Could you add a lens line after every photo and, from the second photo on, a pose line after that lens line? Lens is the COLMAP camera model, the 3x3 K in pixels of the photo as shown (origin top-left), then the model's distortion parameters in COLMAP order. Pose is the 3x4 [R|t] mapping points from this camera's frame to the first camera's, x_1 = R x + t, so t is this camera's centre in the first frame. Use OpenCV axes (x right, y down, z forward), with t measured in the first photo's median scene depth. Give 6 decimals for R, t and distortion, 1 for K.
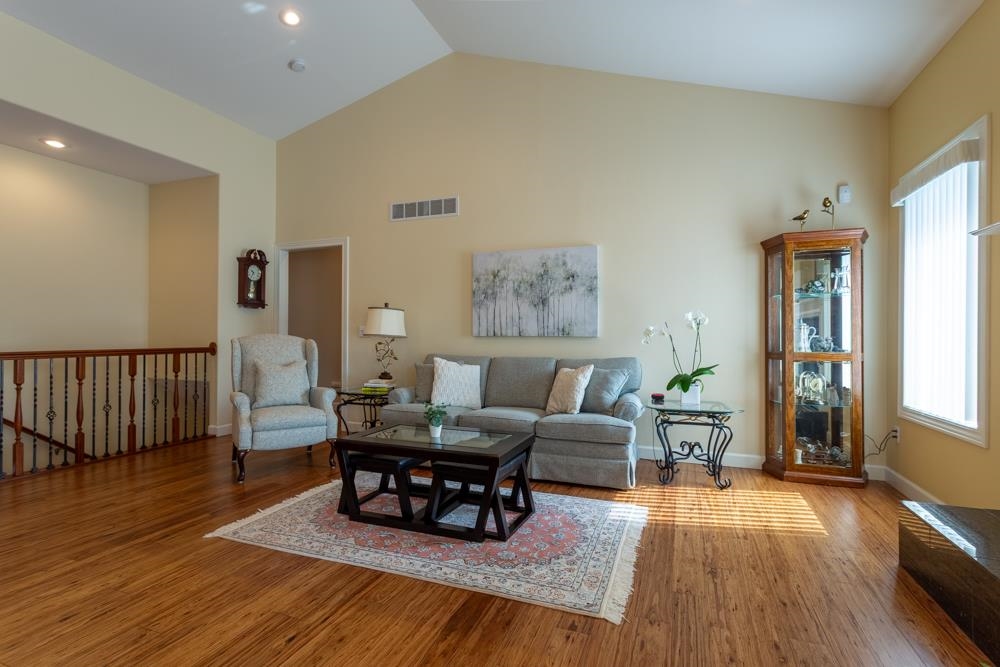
lens RADIAL K [[480.3, 0, 507.1], [0, 480.3, 329.9], [0, 0, 1]] dist [-0.000778, 0.000570]
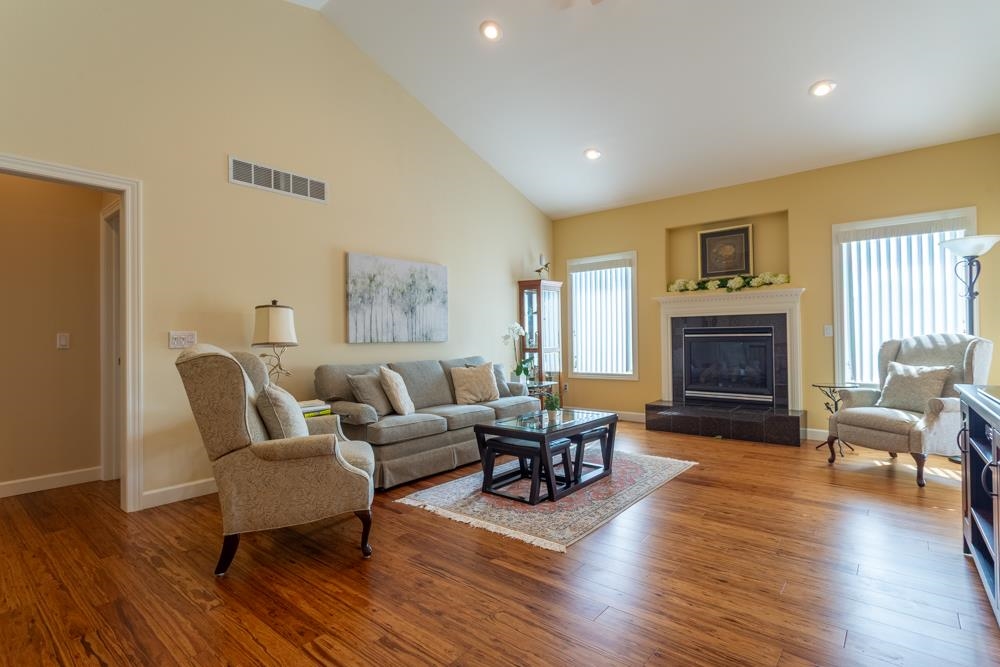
lens RADIAL K [[480.3, 0, 506.7], [0, 480.3, 332.1], [0, 0, 1]] dist [-0.000778, 0.000570]
pose [[0.315384, 0.003472, 0.948958, -0.873817], [0.002007, 0.999989, -0.004326, -0.003167], [-0.948962, 0.003269, 0.315374, 0.445918]]
